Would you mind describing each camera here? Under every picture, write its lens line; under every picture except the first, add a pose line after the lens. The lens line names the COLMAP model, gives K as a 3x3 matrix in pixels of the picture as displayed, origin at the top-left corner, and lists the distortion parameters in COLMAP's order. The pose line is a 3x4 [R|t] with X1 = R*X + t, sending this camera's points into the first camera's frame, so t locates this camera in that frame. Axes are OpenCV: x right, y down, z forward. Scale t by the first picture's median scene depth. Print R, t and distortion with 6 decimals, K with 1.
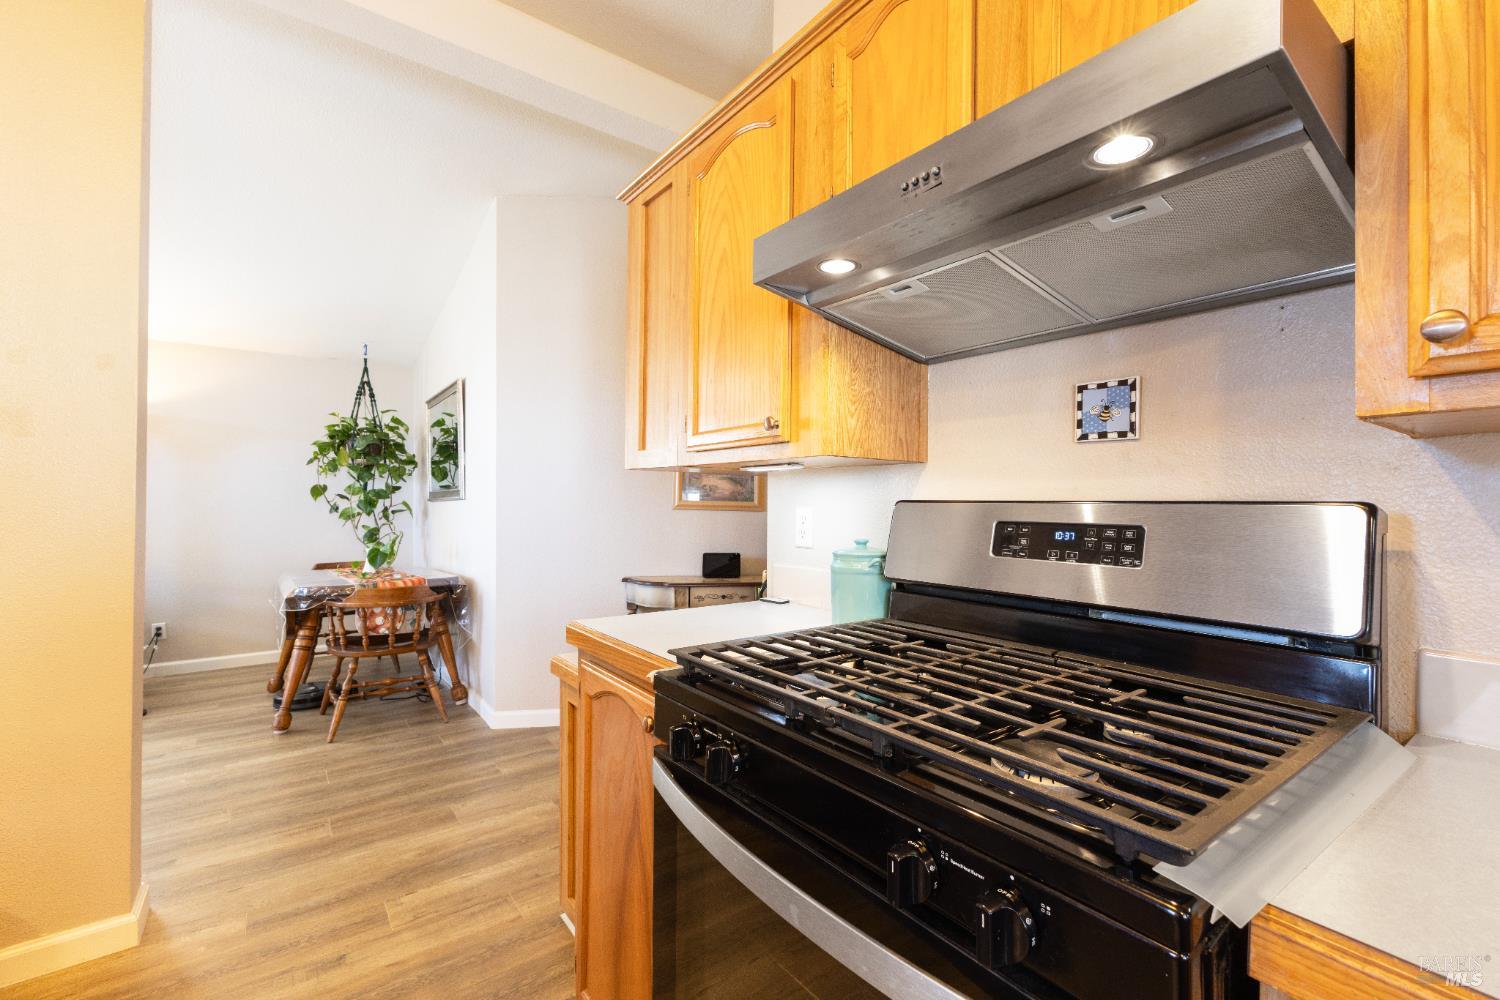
lens RADIAL K [[648.7, 0, 750.1], [0, 648.7, 496.3], [0, 0, 1]] dist [0.004724, 0.000283]
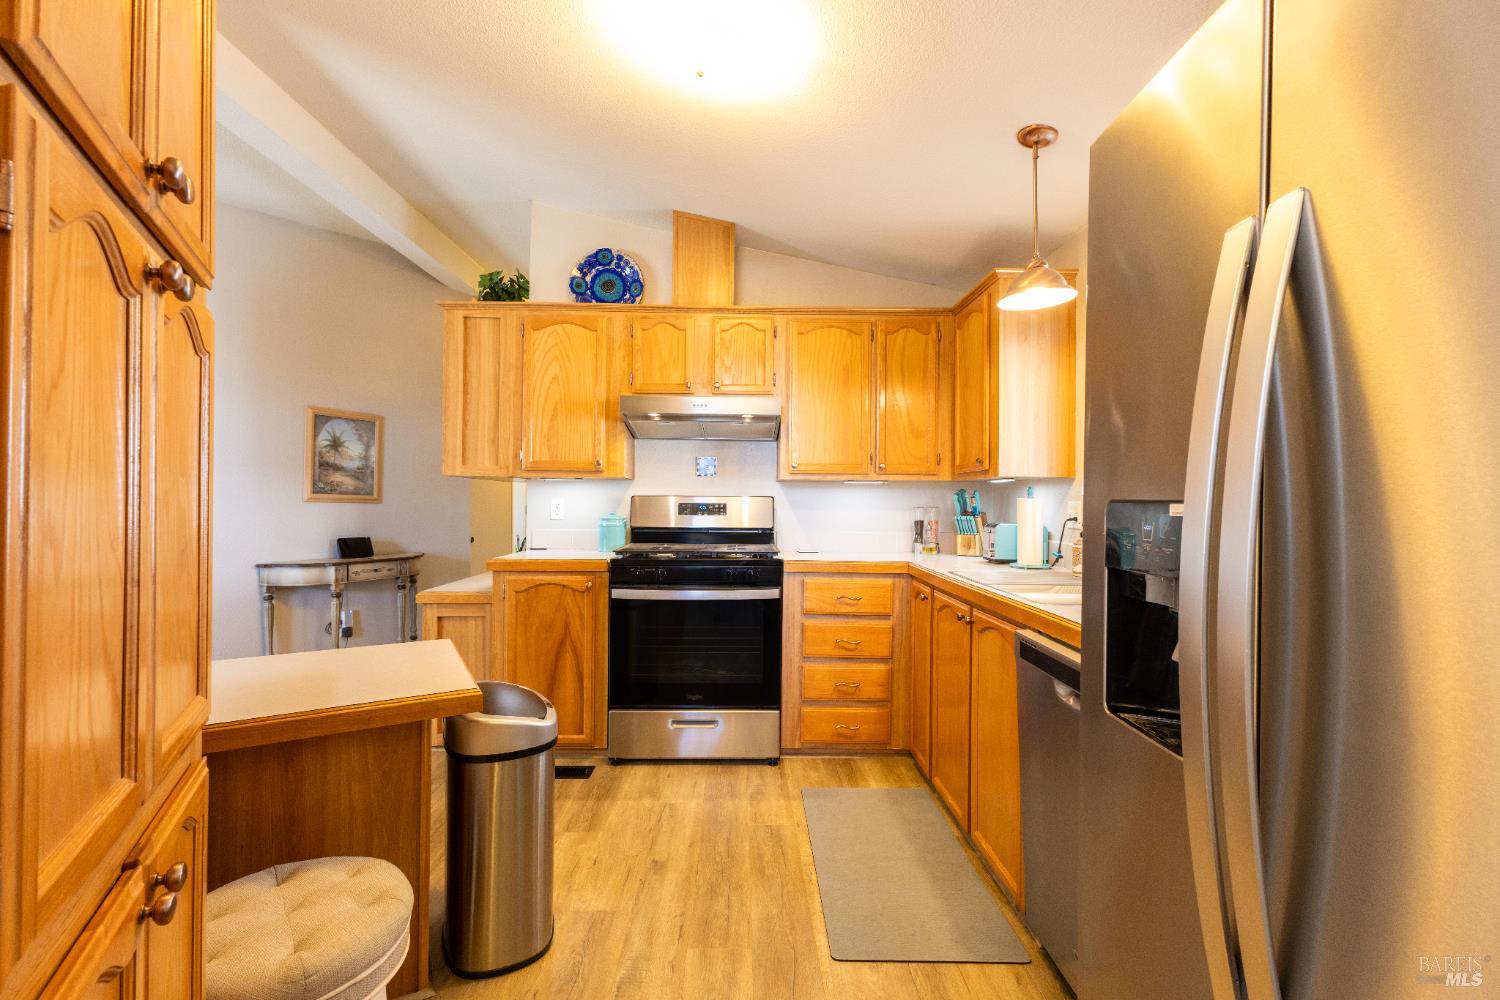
lens RADIAL K [[663.1, 0, 748.6], [0, 663.1, 496.2], [0, 0, 1]] dist [0.006941, 0.000032]
pose [[0.584565, 0.002126, 0.811344, -0.857884], [-0.010067, 0.999939, 0.004633, -0.004184], [-0.811285, -0.010876, 0.584550, -0.454142]]
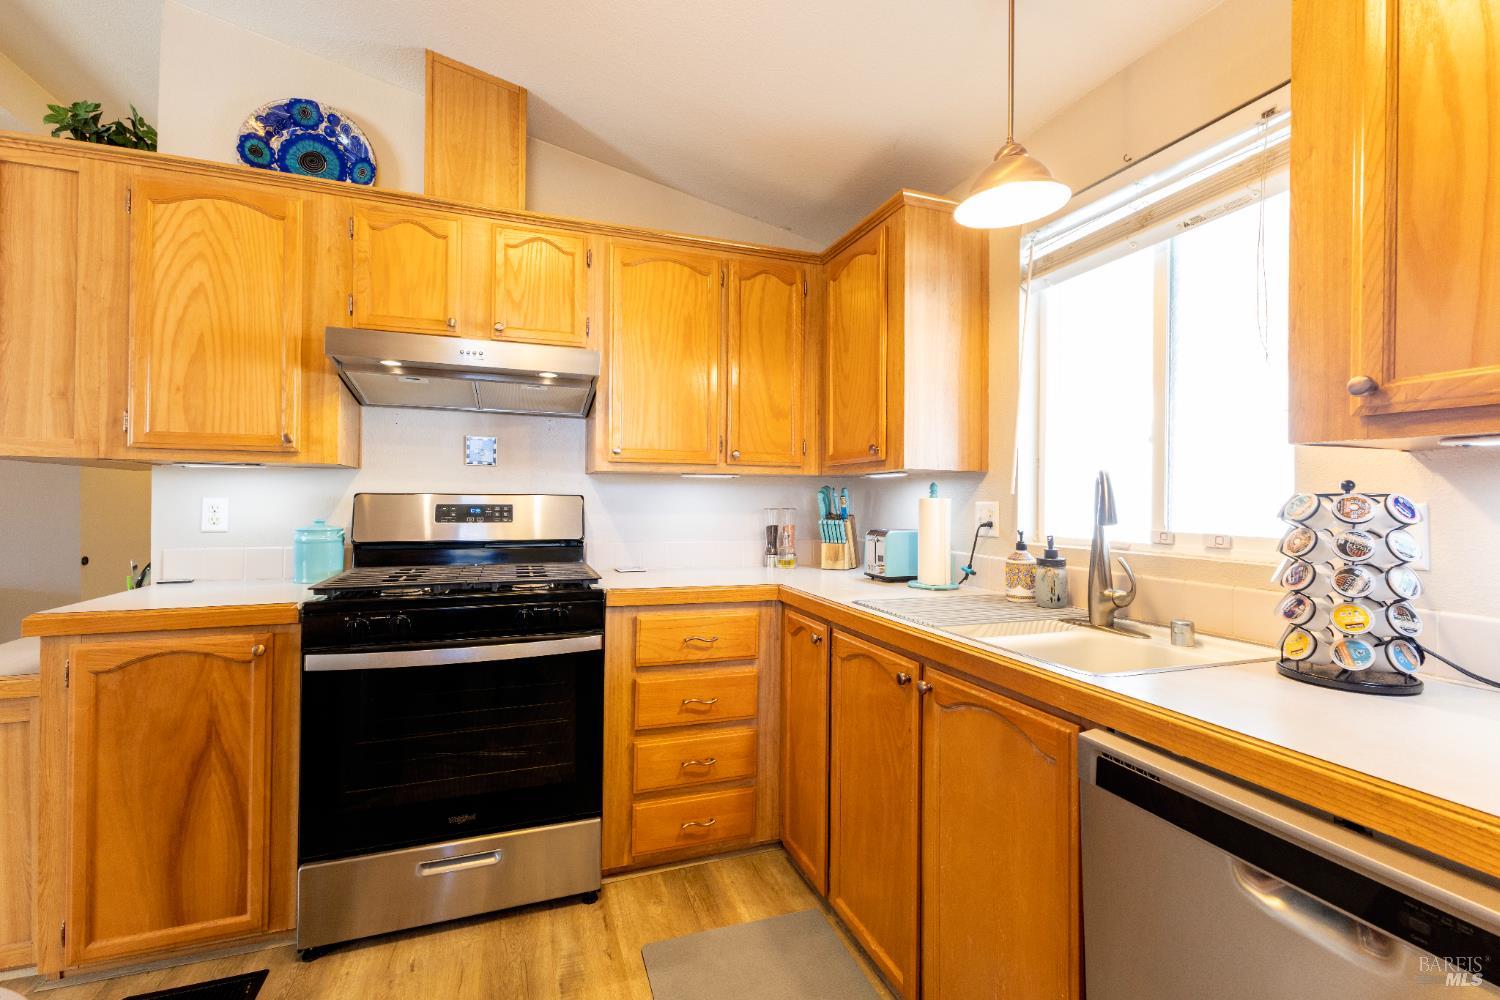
lens RADIAL K [[648.7, 0, 750.1], [0, 648.7, 496.3], [0, 0, 1]] dist [0.004724, 0.000283]
pose [[0.285242, -0.000085, 0.958455, -0.556021], [-0.013201, 0.999905, 0.004017, -0.002763], [-0.958365, -0.013798, 0.285214, -0.198613]]
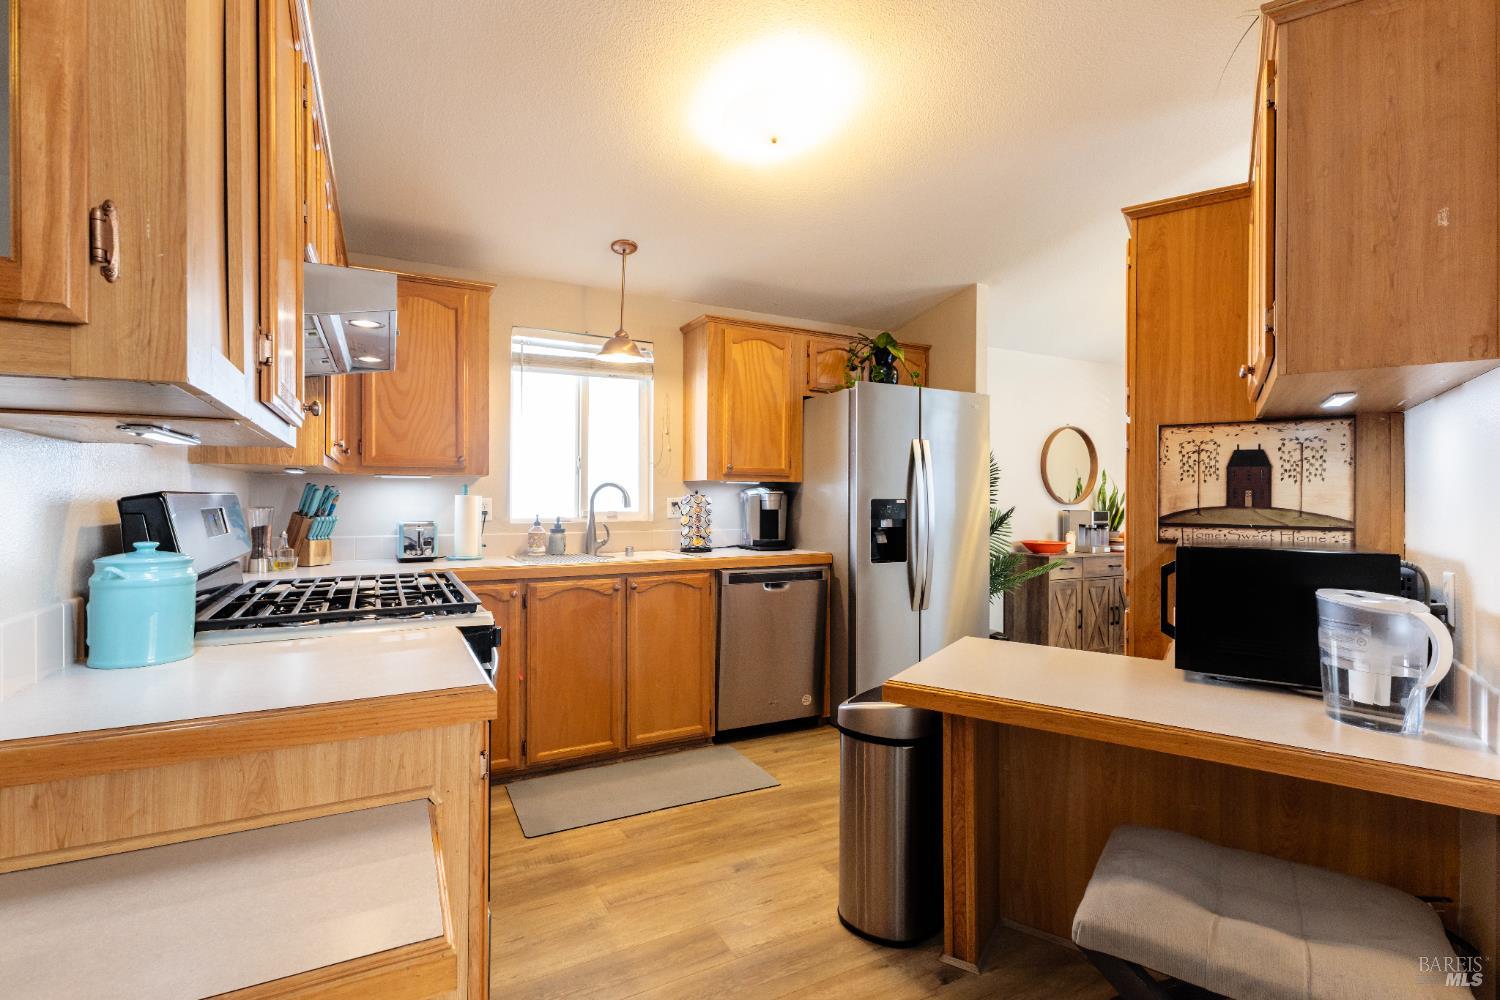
lens RADIAL K [[701.9, 0, 749.6], [0, 701.9, 496.0], [0, 0, 1]] dist [0.003642, 0.000382]
pose [[-0.987625, -0.009441, 0.156549, -0.388160], [-0.010974, 0.999900, -0.008931, 0.006400], [-0.156449, -0.010539, -0.987630, 0.999956]]
